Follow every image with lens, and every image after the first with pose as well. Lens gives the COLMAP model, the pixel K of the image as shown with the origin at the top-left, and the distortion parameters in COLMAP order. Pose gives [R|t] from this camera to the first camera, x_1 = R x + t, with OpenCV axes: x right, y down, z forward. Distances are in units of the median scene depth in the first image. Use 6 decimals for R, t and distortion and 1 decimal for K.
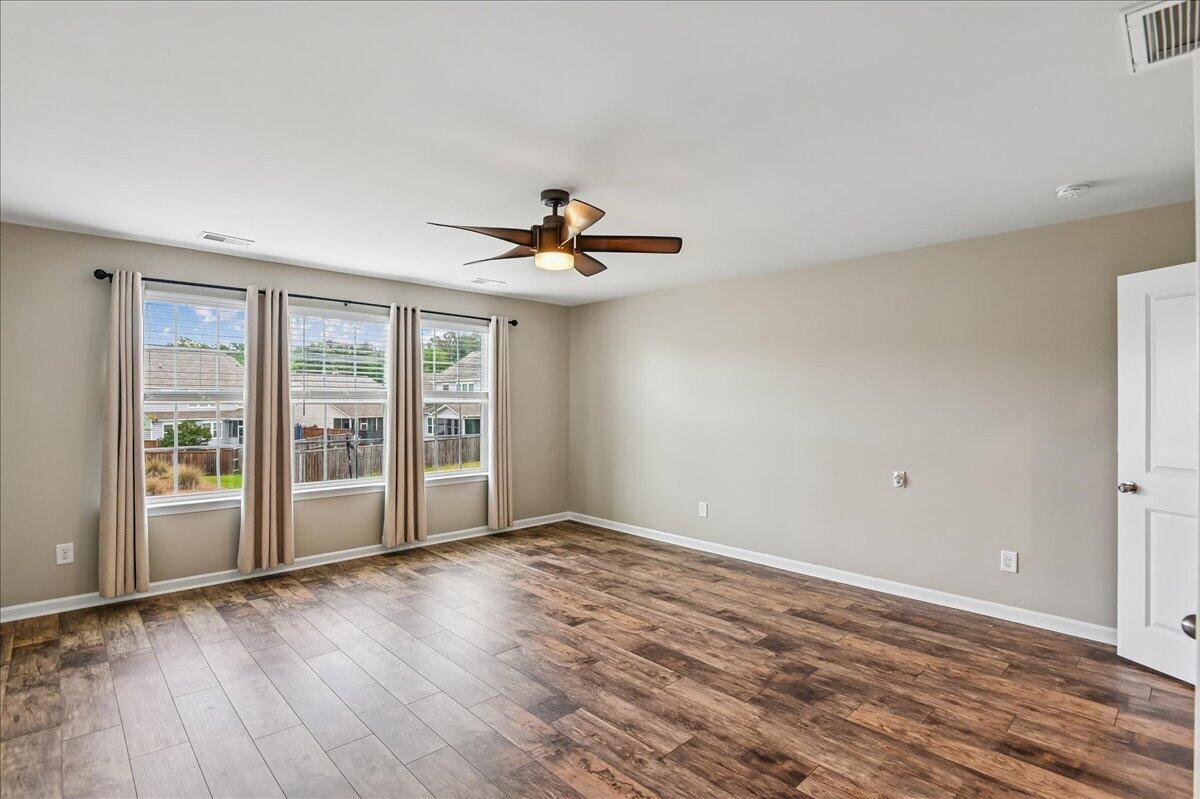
lens RADIAL K [[576.8, 0, 599.9], [0, 576.8, 398.3], [0, 0, 1]] dist [-0.014715, 0.000423]
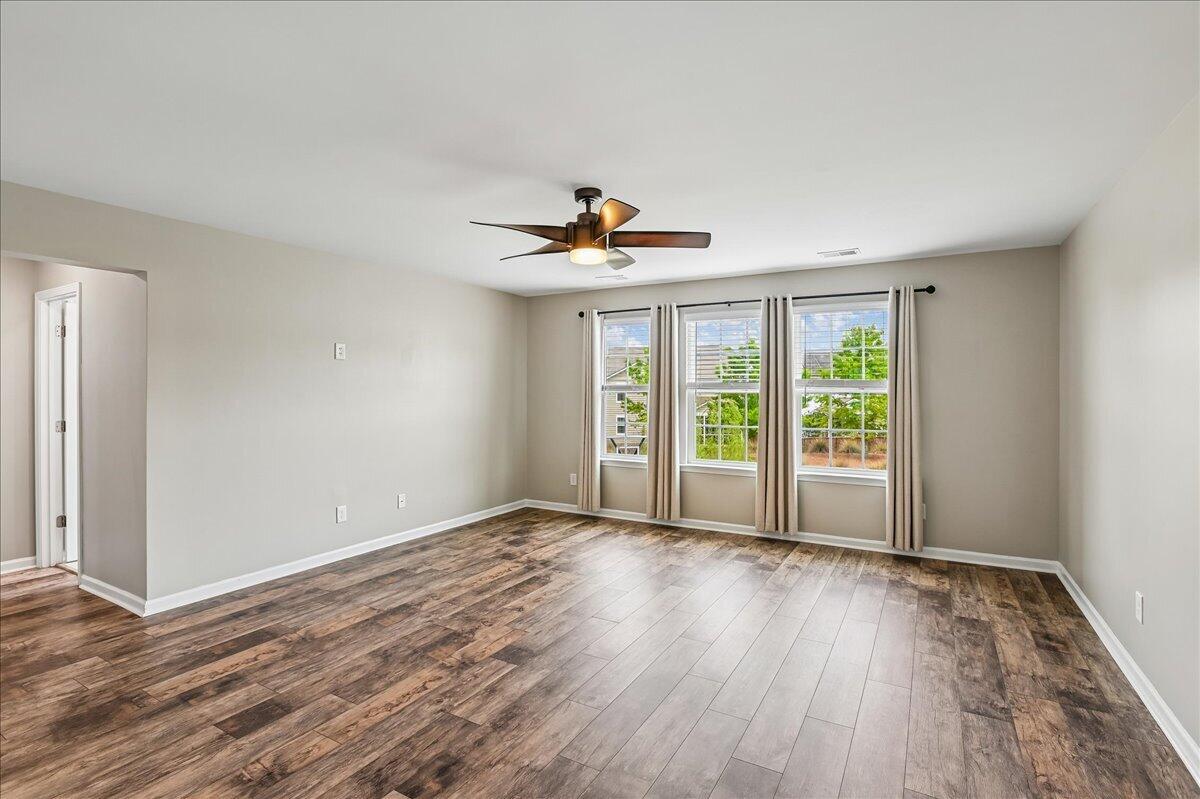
lens RADIAL K [[576.8, 0, 601.3], [0, 576.8, 395.3], [0, 0, 1]] dist [-0.014715, 0.000423]
pose [[0.275808, 0.007107, -0.961186, 0.584168], [0.003601, 0.999958, 0.008427, 0.003030], [0.961206, -0.005785, 0.275771, 0.460217]]
